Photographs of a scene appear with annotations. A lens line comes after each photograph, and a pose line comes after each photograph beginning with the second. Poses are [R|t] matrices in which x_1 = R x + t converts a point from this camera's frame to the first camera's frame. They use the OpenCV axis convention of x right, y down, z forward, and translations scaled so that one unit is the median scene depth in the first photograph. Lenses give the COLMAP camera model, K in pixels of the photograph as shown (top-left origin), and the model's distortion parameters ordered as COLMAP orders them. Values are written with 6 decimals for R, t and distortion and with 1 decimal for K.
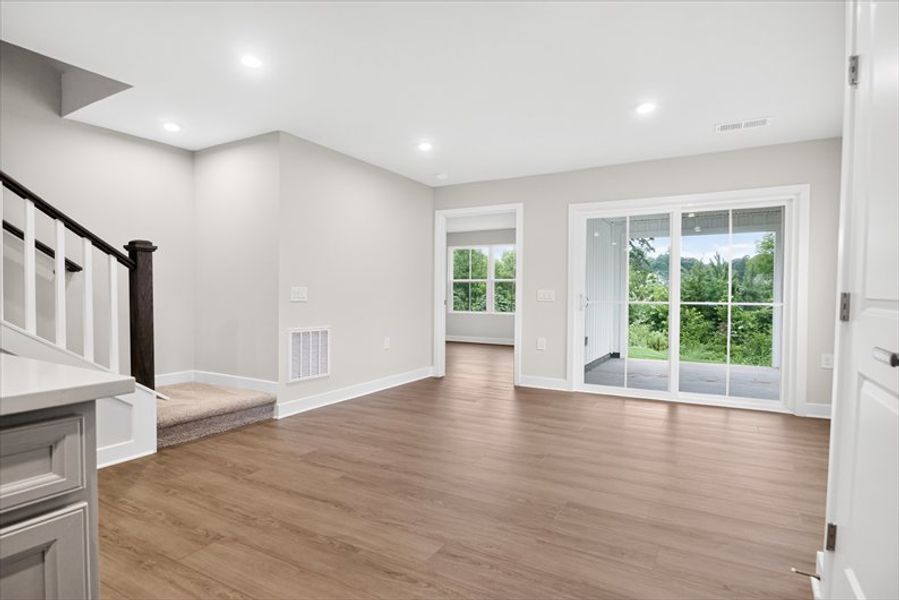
lens RADIAL K [[485.1, 0, 446.2], [0, 485.1, 297.8], [0, 0, 1]] dist [-0.006657, -0.000954]
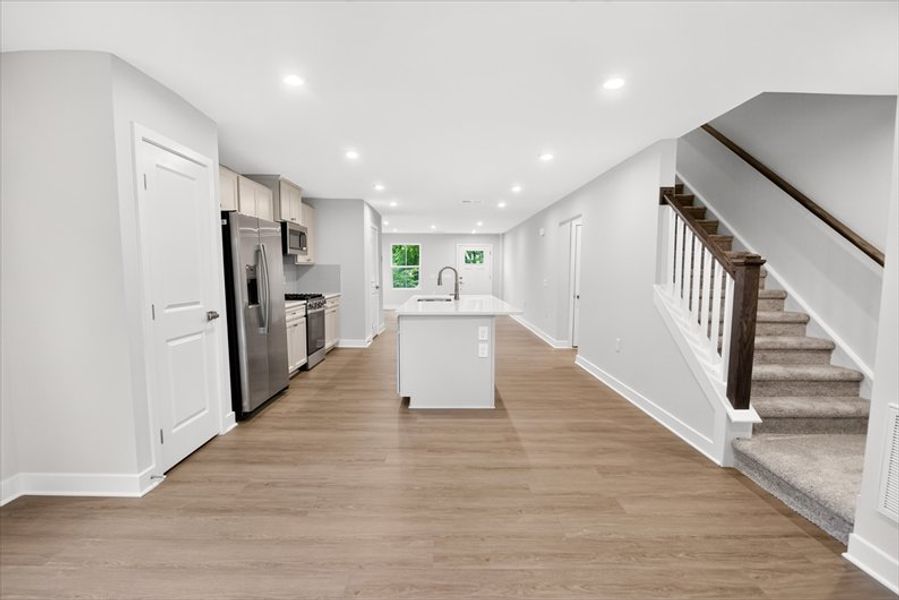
lens RADIAL K [[487.7, 0, 445.9], [0, 487.7, 304.5], [0, 0, 1]] dist [-0.005298, -0.001747]
pose [[-0.861696, 0.026087, -0.506753, 0.305417], [-0.015994, 0.996785, 0.078510, -0.066254], [0.507172, 0.075756, -0.858509, 1.204772]]
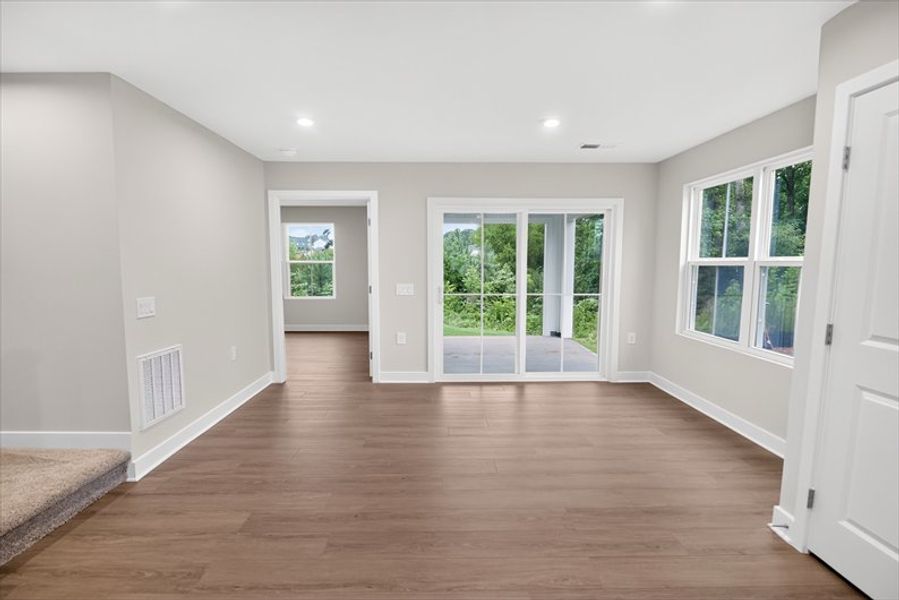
lens RADIAL K [[487.7, 0, 445.9], [0, 487.7, 304.5], [0, 0, 1]] dist [-0.005298, -0.001747]
pose [[0.857549, -0.049101, 0.512053, -0.304993], [0.008643, 0.996669, 0.081096, -0.070633], [-0.514330, -0.065118, 0.855117, 0.146616]]
